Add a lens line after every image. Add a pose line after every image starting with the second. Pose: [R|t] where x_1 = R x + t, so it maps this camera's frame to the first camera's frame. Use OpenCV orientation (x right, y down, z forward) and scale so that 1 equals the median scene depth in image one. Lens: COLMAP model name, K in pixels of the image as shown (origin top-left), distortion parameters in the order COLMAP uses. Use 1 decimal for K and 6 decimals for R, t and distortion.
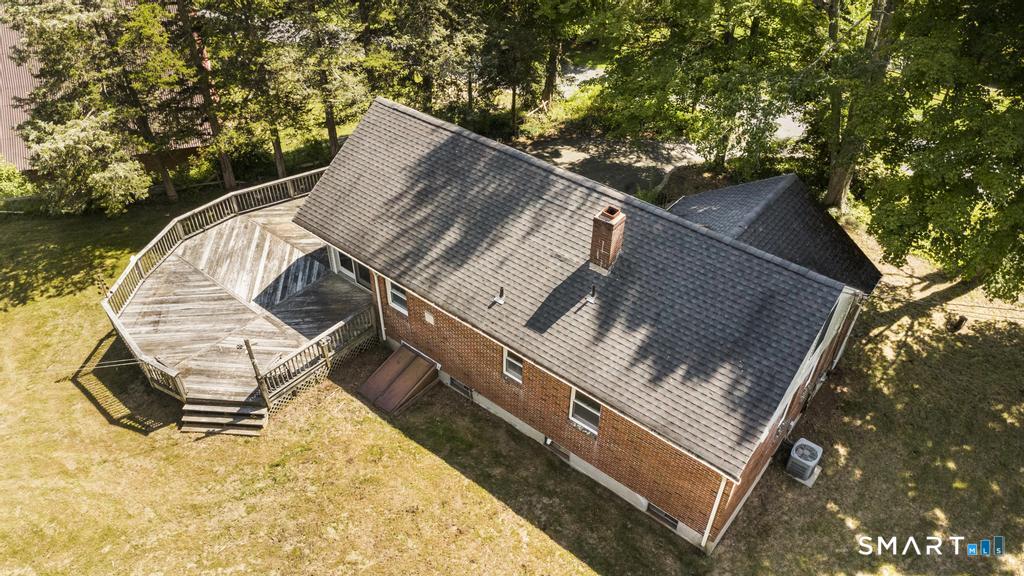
lens RADIAL K [[719.0, 0, 512.0], [0, 719.0, 286.7], [0, 0, 1]] dist [0.019603, -0.024966]
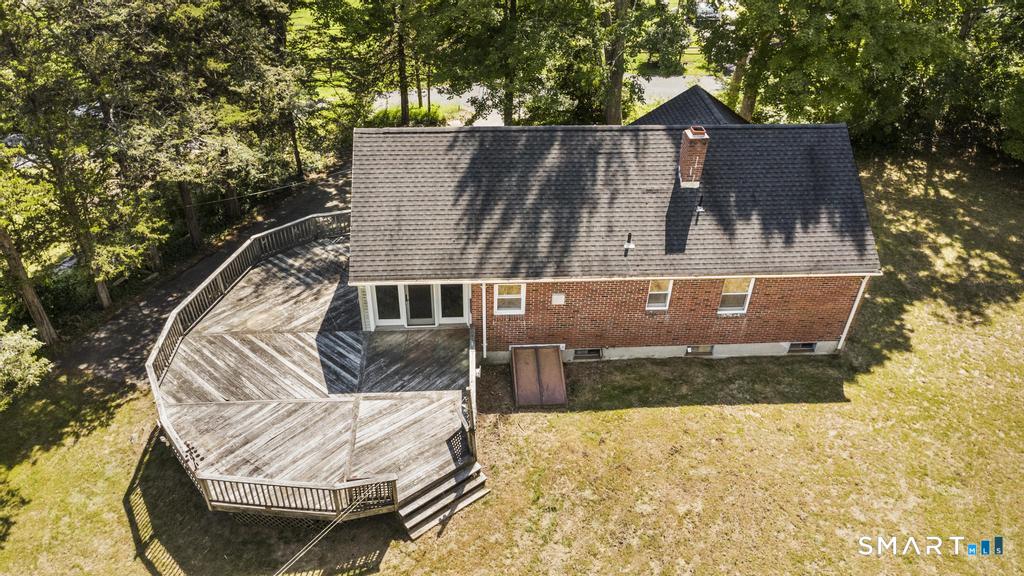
lens RADIAL K [[719.0, 0, 513.1], [0, 719.0, 289.8], [0, 0, 1]] dist [0.019603, -0.024966]
pose [[0.725428, -0.397961, 0.561589, -0.730471], [0.421964, 0.901734, 0.093930, -0.091422], [-0.543784, 0.168830, 0.822068, 0.200791]]
